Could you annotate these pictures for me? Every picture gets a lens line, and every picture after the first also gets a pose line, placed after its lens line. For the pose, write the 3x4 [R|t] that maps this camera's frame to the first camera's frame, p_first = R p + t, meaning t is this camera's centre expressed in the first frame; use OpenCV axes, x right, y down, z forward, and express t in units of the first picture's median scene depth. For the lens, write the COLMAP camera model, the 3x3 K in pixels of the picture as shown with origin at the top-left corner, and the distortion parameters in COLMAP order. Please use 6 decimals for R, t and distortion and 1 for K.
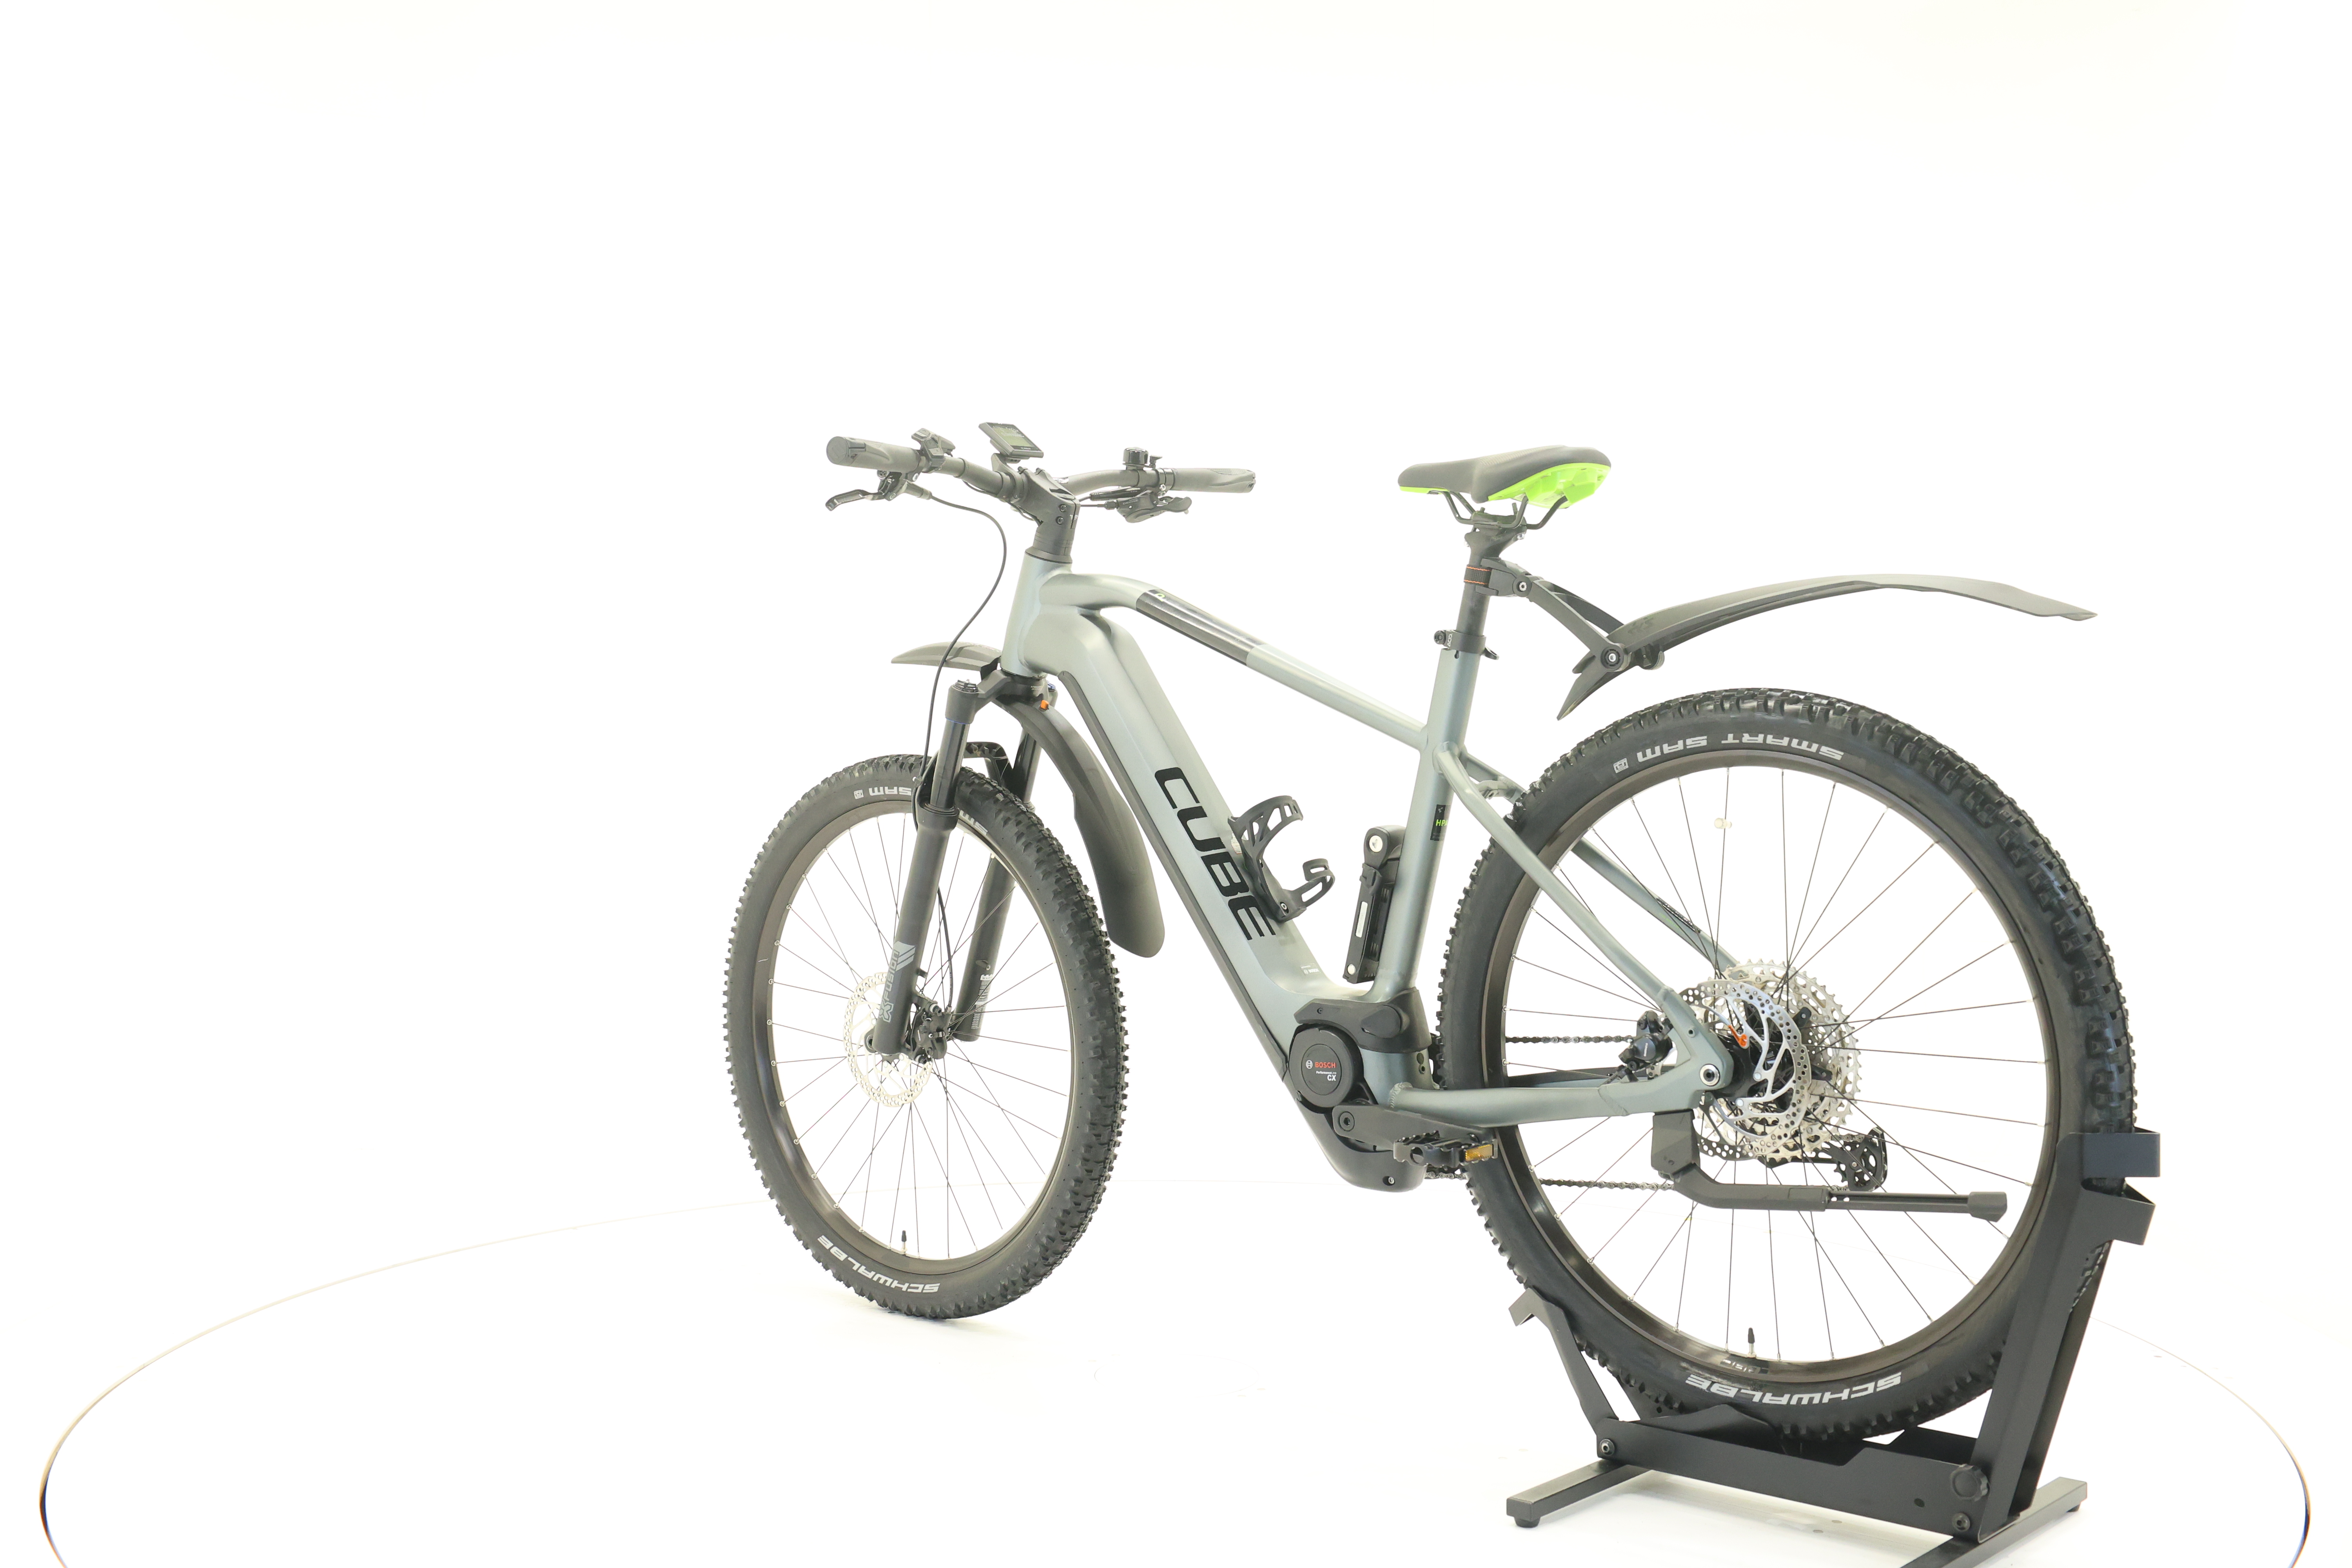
lens RADIAL K [[2452.7, 0, 1173.4], [0, 2452.7, 770.1], [0, 0, 1]] dist [-0.005560, 0.000000]
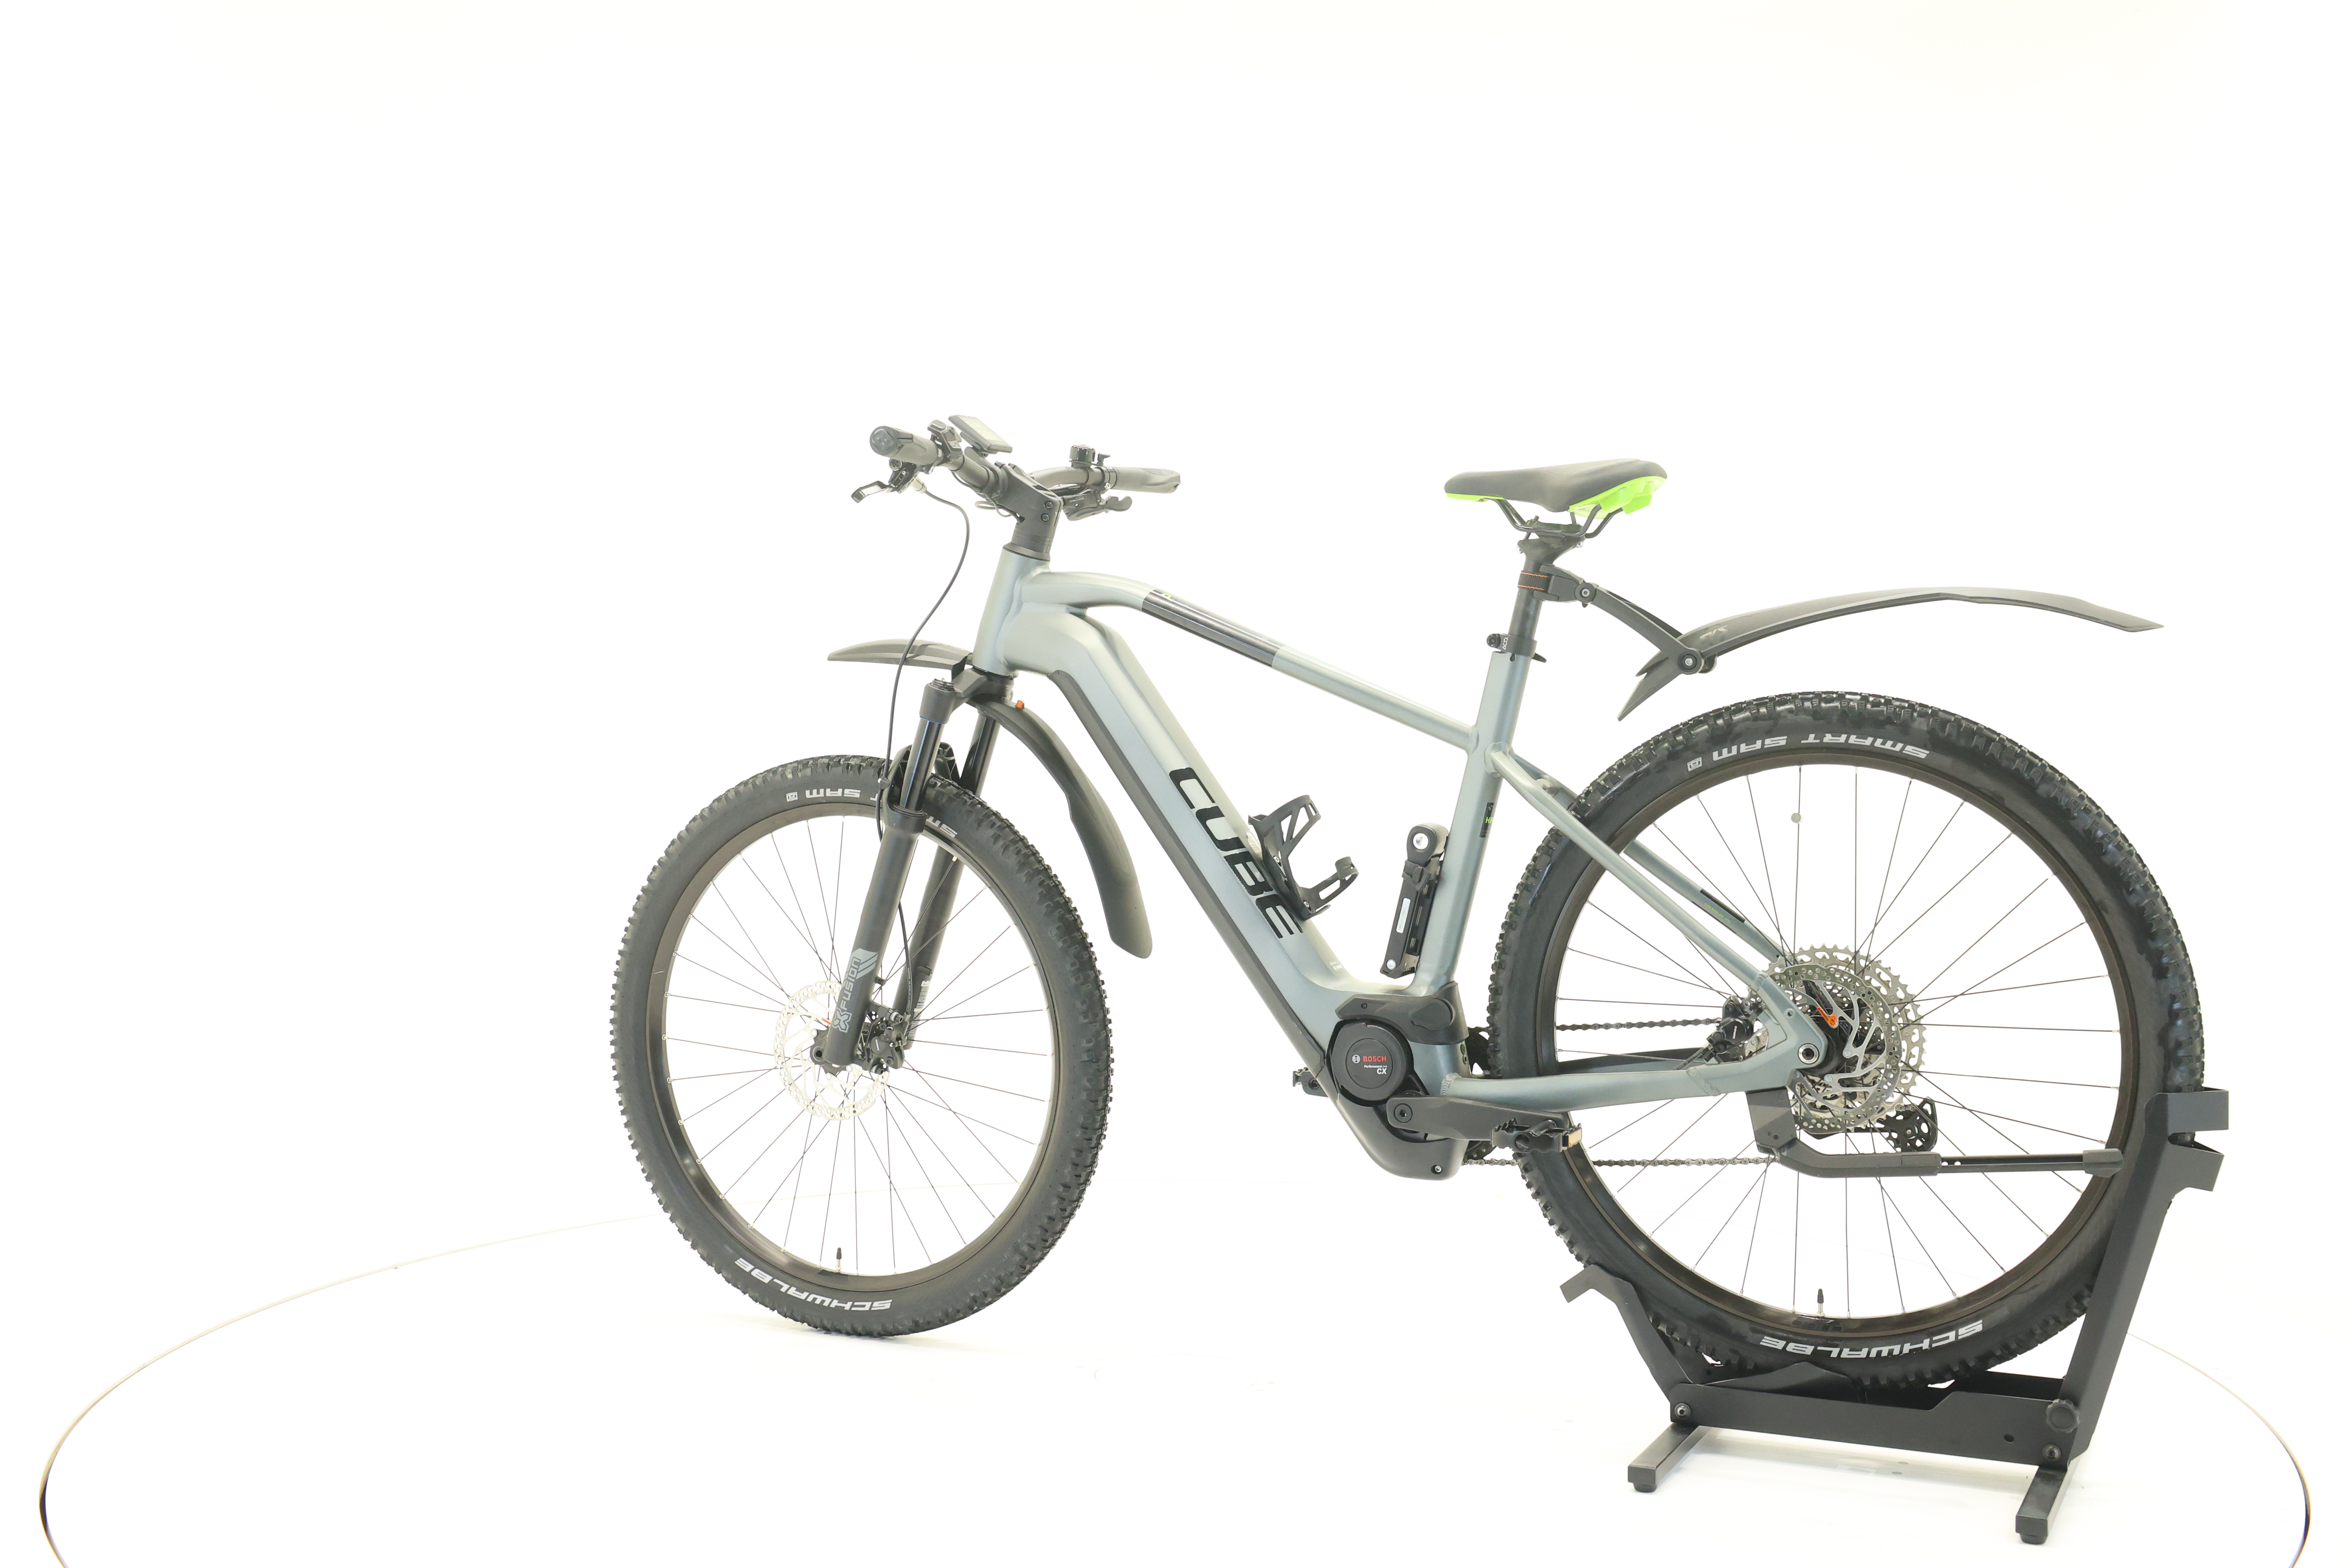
lens RADIAL K [[2452.7, 0, 1174.9], [0, 2452.7, 773.2], [0, 0, 1]] dist [-0.005560, 0.000000]
pose [[0.962842, -0.004256, 0.270032, -0.292054], [0.003829, 0.999990, 0.002108, -0.000952], [-0.270039, -0.000996, 0.962849, 0.040790]]
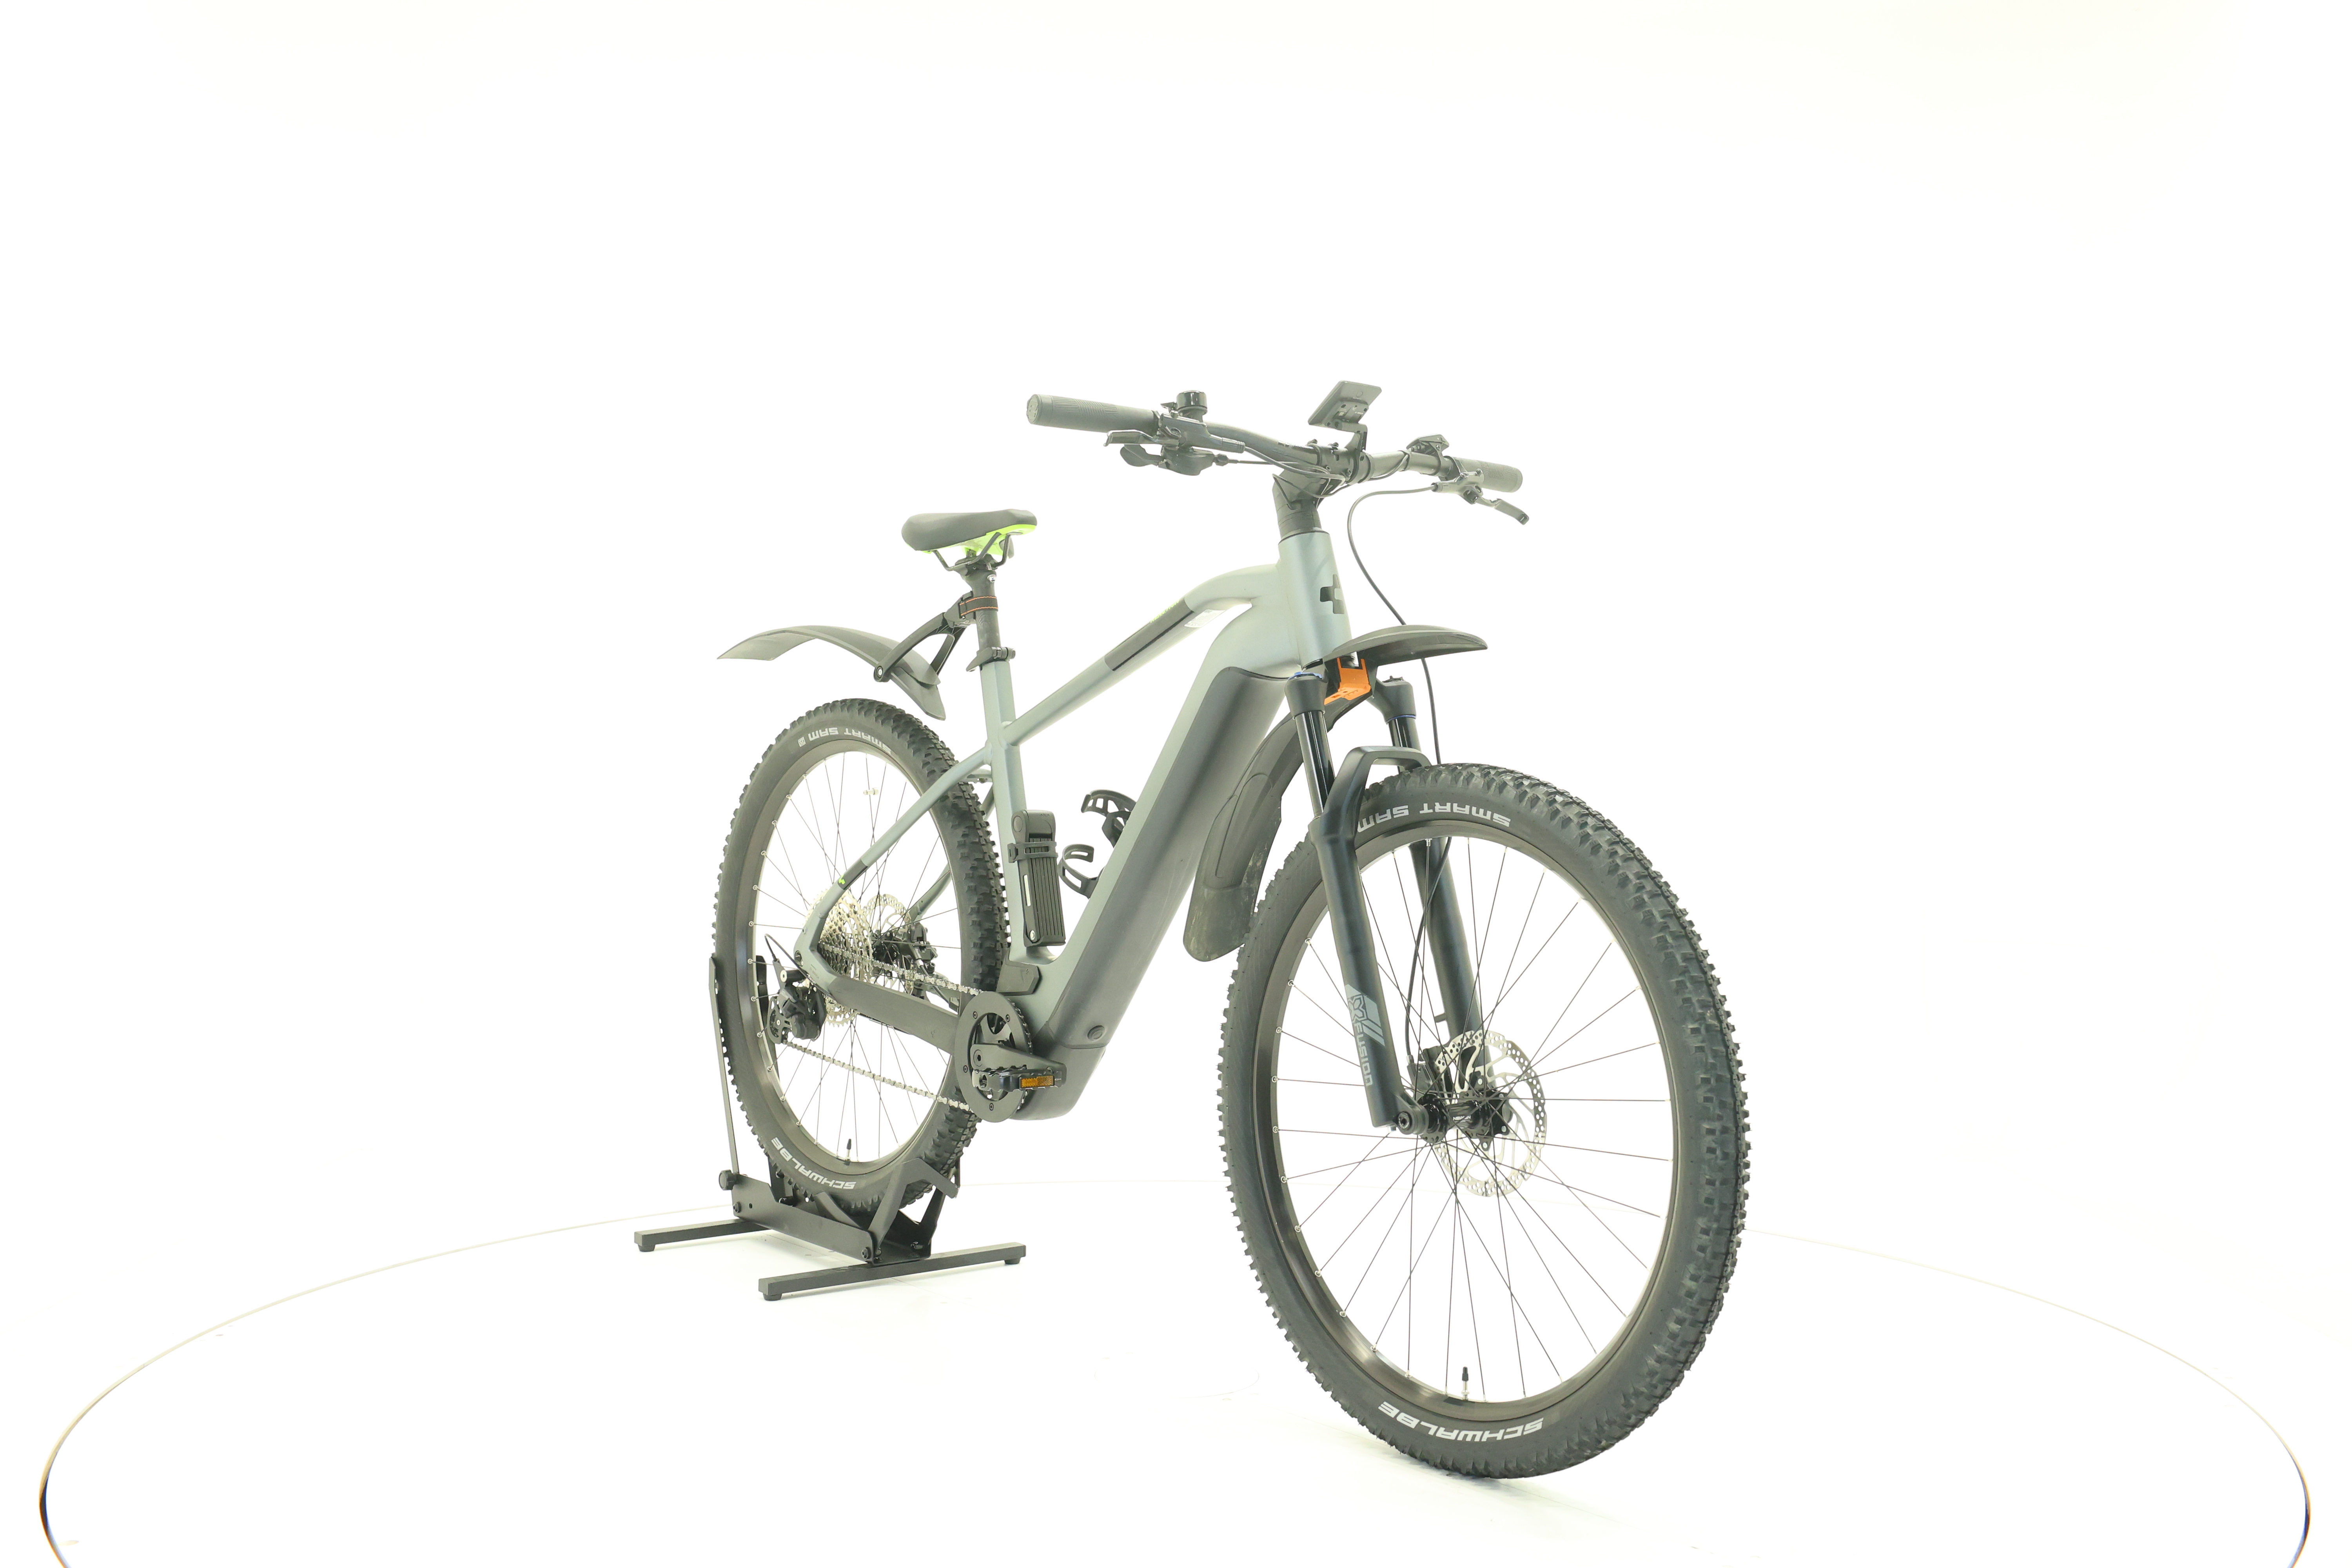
lens RADIAL K [[2452.7, 0, 1171.9], [0, 2452.7, 786.2], [0, 0, 1]] dist [-0.005560, 0.000000]
pose [[-0.984245, -0.012650, 0.176360, -0.184908], [-0.005685, 0.999186, 0.039943, -0.036171], [-0.176721, 0.038311, -0.983515, 2.149587]]
